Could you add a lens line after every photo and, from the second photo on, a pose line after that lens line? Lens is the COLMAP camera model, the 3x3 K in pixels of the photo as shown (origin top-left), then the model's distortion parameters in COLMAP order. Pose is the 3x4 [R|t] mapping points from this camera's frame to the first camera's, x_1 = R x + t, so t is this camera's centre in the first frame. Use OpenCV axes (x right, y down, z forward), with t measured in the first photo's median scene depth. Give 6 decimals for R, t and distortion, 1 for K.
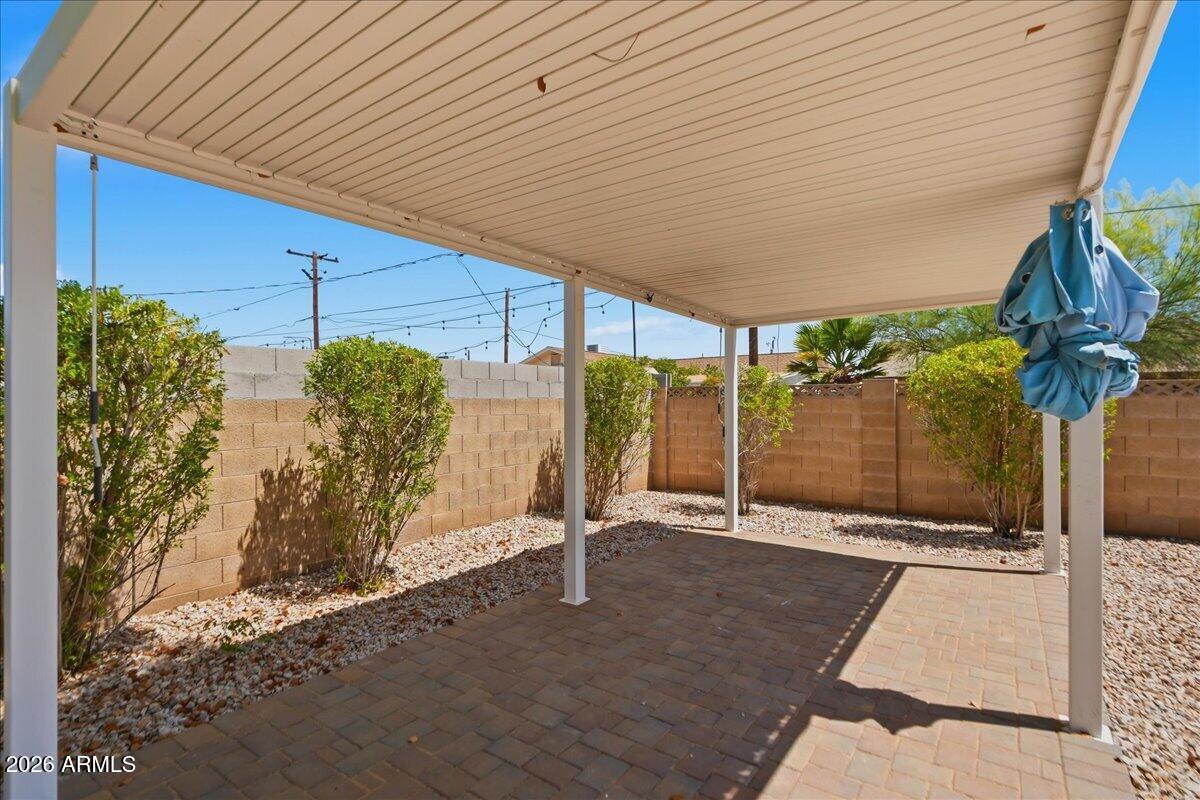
lens RADIAL K [[564.9, 0, 600.0], [0, 564.9, 400.0], [0, 0, 1]] dist [-0.000305, -0.000174]
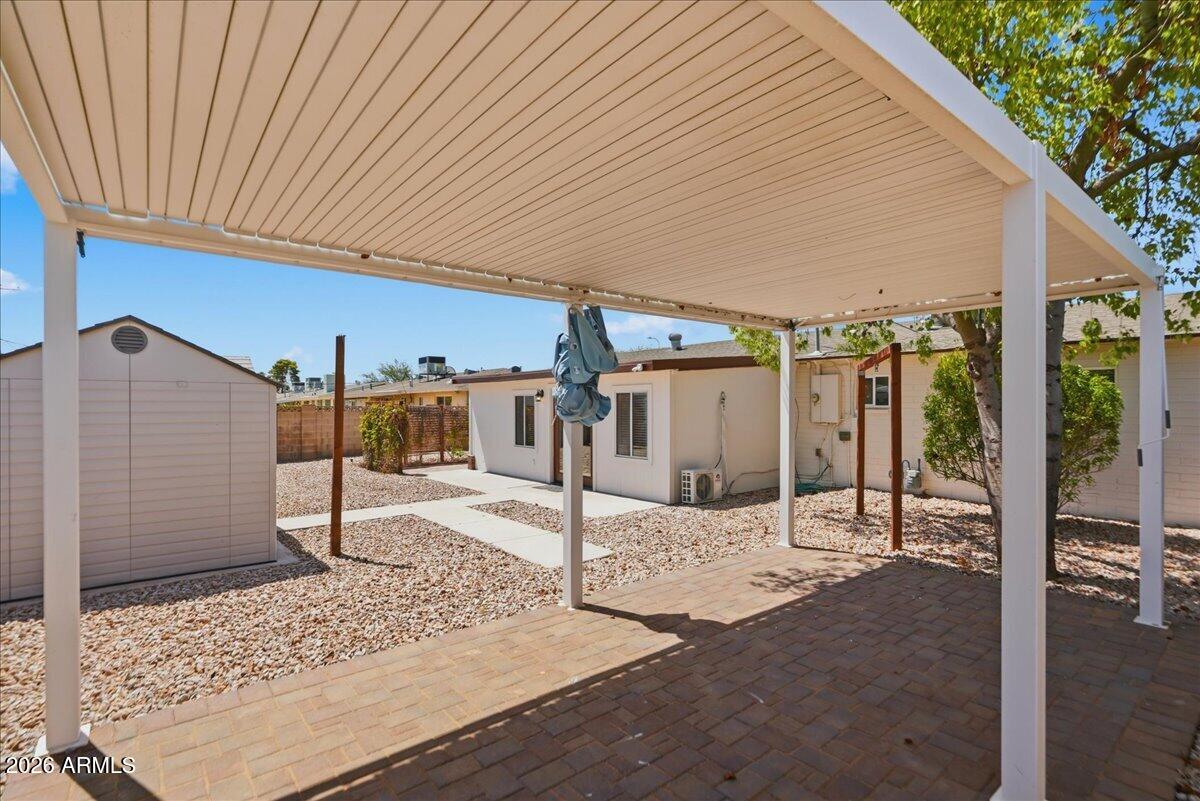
lens RADIAL K [[564.9, 0, 600.0], [0, 564.9, 400.5], [0, 0, 1]] dist [-0.000305, -0.000174]
pose [[-0.965204, 0.004100, 0.261465, 0.264349], [-0.003012, 0.999636, -0.026794, -0.005030], [-0.261479, -0.026650, -0.964841, 2.209955]]
